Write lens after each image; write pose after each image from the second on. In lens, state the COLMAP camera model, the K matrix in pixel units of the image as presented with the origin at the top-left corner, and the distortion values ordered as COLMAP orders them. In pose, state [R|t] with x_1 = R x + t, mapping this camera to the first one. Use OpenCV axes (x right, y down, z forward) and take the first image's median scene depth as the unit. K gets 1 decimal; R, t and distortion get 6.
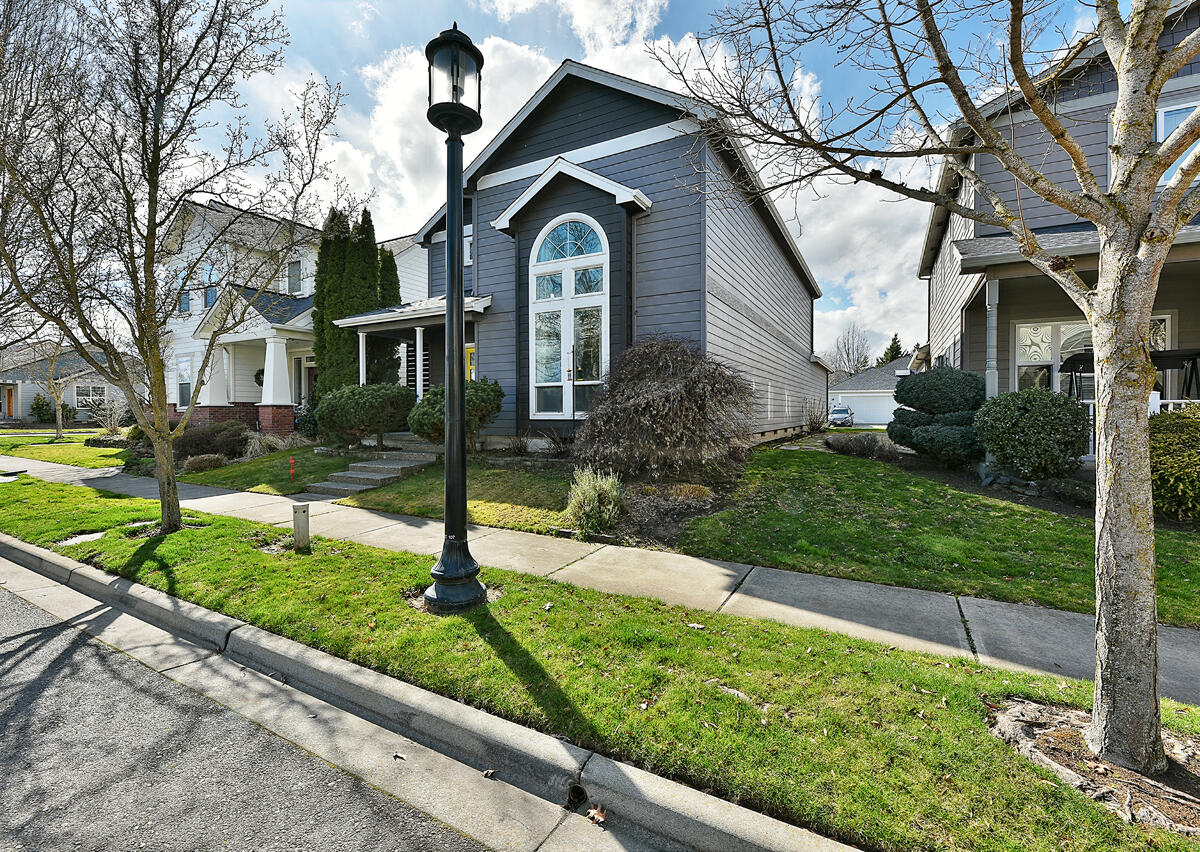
lens RADIAL K [[519.1, 0, 598.1], [0, 519.1, 416.5], [0, 0, 1]] dist [-0.000894, -0.000071]
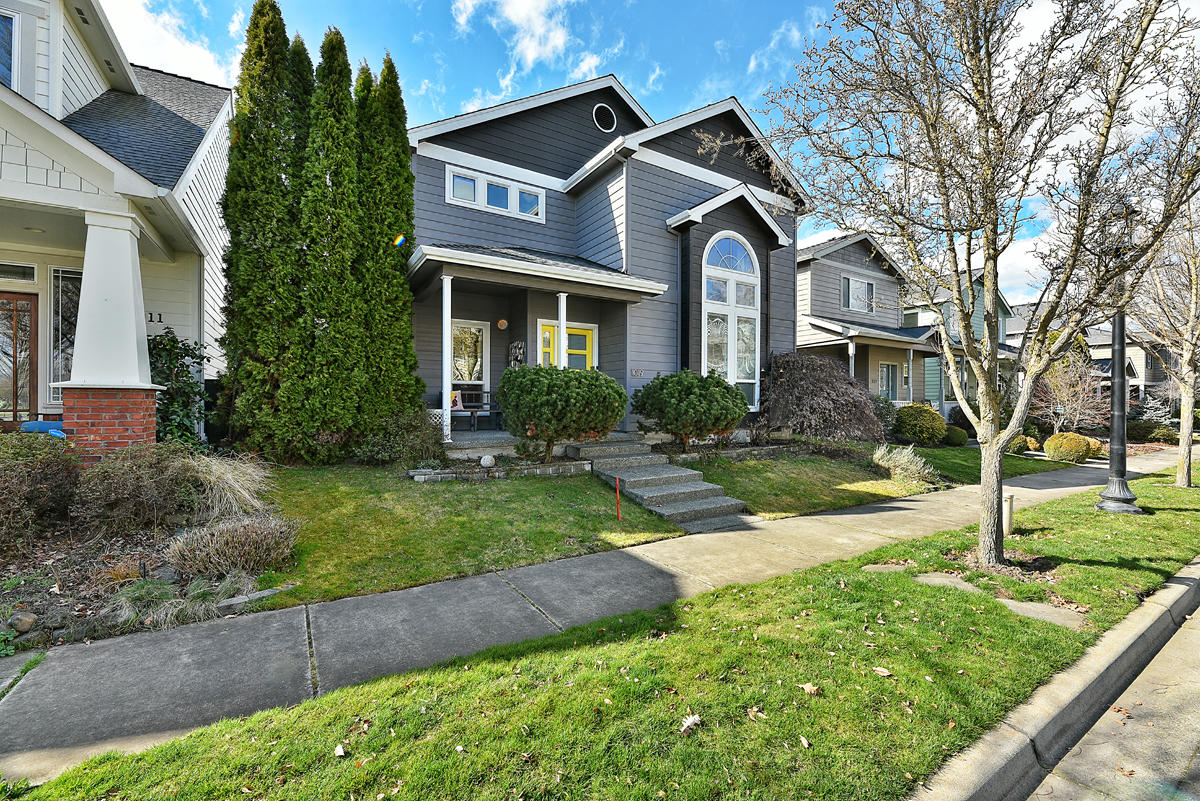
lens RADIAL K [[485.6, 0, 599.7], [0, 485.6, 402.6], [0, 0, 1]] dist [-0.001059, -0.000717]
pose [[0.488945, -0.000135, 0.872315, -1.124052], [0.005784, 0.999979, -0.003087, -0.014117], [-0.872296, 0.006554, 0.488935, 0.734661]]
